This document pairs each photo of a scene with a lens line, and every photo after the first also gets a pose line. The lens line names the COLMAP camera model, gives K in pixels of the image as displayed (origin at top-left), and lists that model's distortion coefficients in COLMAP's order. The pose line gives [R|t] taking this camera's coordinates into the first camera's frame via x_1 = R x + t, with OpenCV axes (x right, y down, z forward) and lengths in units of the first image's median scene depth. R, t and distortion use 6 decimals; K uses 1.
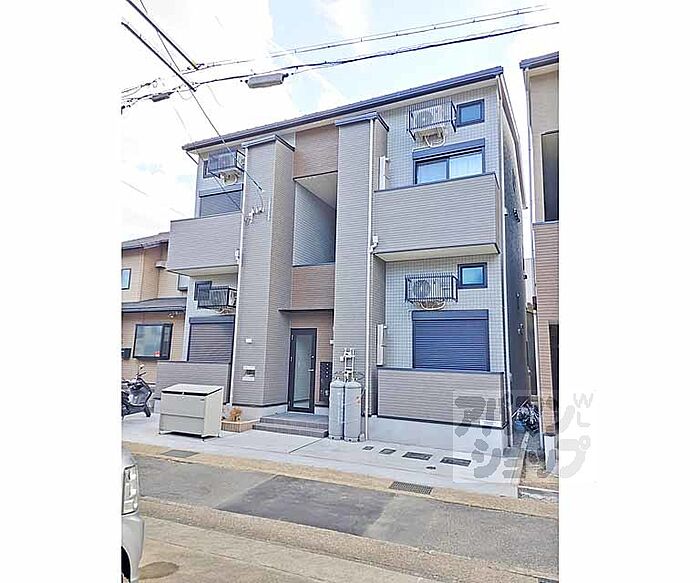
lens RADIAL K [[453.4, 0, 349.7], [0, 453.4, 289.0], [0, 0, 1]] dist [0.003639, -0.004626]
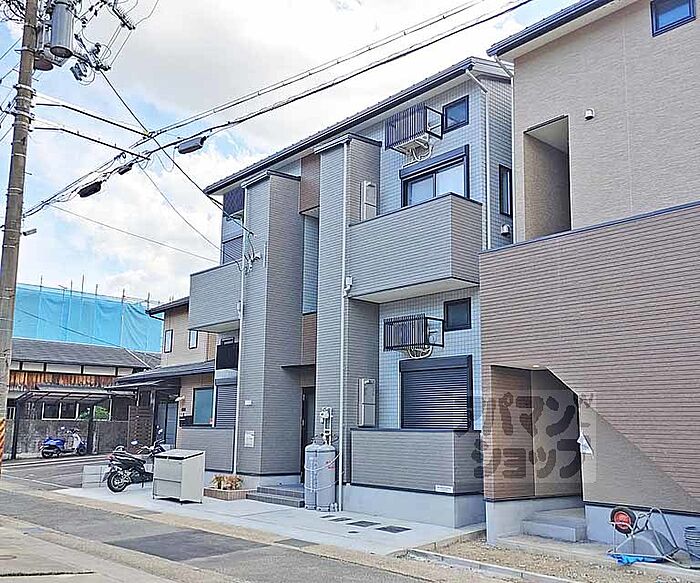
lens RADIAL K [[711.4, 0, 350.1], [0, 711.4, 292.6], [0, 0, 1]] dist [-0.027756, 0.000000]
pose [[0.920096, -0.090936, -0.380992, 0.555832], [0.074655, 0.995560, -0.057331, -0.008587], [0.384513, 0.024307, 0.922799, -0.251557]]
